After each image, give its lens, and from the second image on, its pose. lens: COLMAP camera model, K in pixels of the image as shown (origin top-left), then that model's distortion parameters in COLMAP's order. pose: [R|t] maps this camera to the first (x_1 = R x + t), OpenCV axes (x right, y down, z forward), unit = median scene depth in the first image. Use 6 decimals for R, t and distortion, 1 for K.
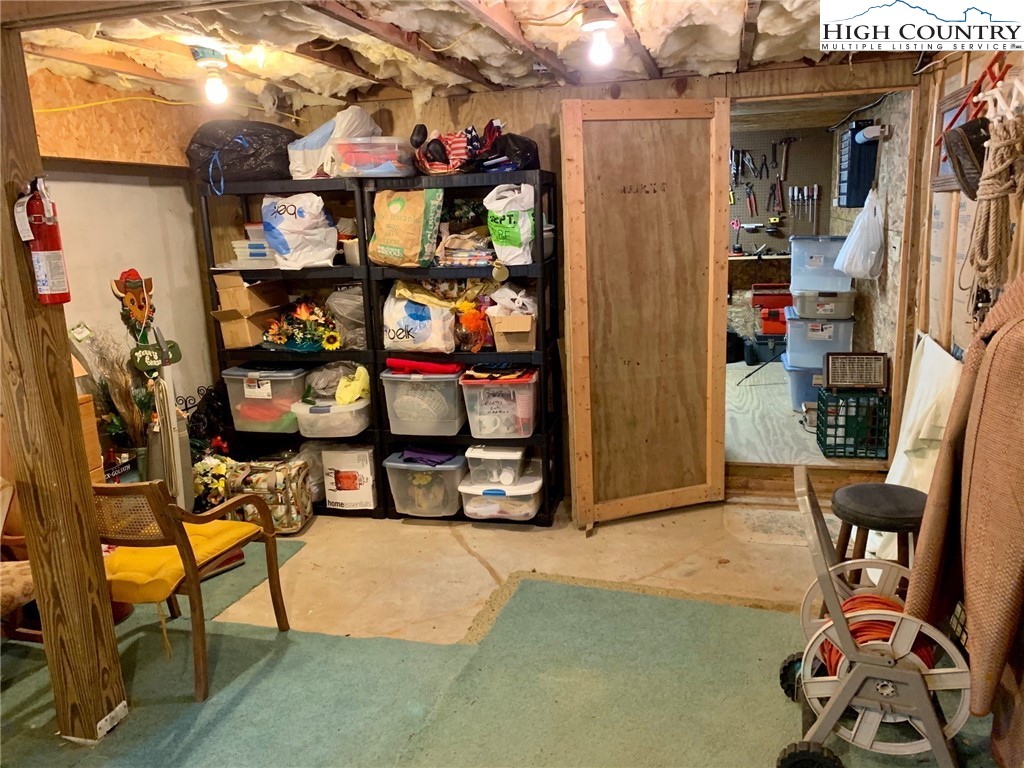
lens RADIAL K [[794.8, 0, 510.2], [0, 794.8, 379.5], [0, 0, 1]] dist [0.074950, -0.032600]
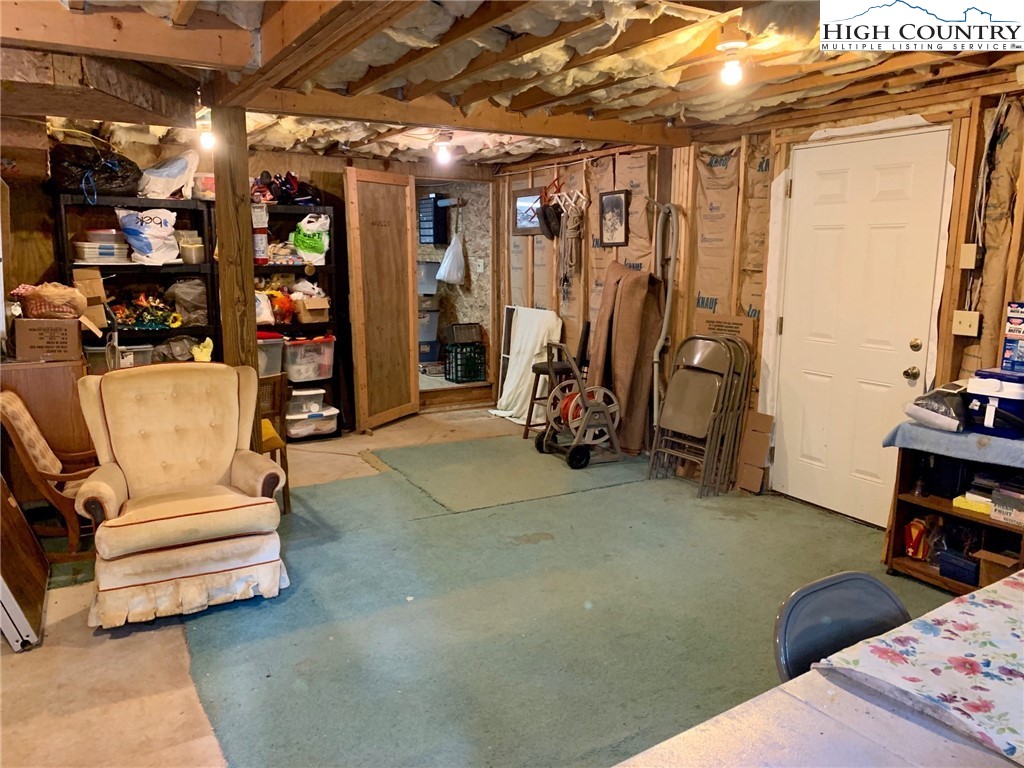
lens RADIAL K [[794.8, 0, 515.2], [0, 794.8, 385.8], [0, 0, 1]] dist [0.074950, -0.032600]
pose [[0.704406, -0.077706, 0.705531, -0.820899], [0.116507, 0.993166, -0.006935, 0.141462], [-0.700170, 0.087084, 0.708646, -0.350453]]
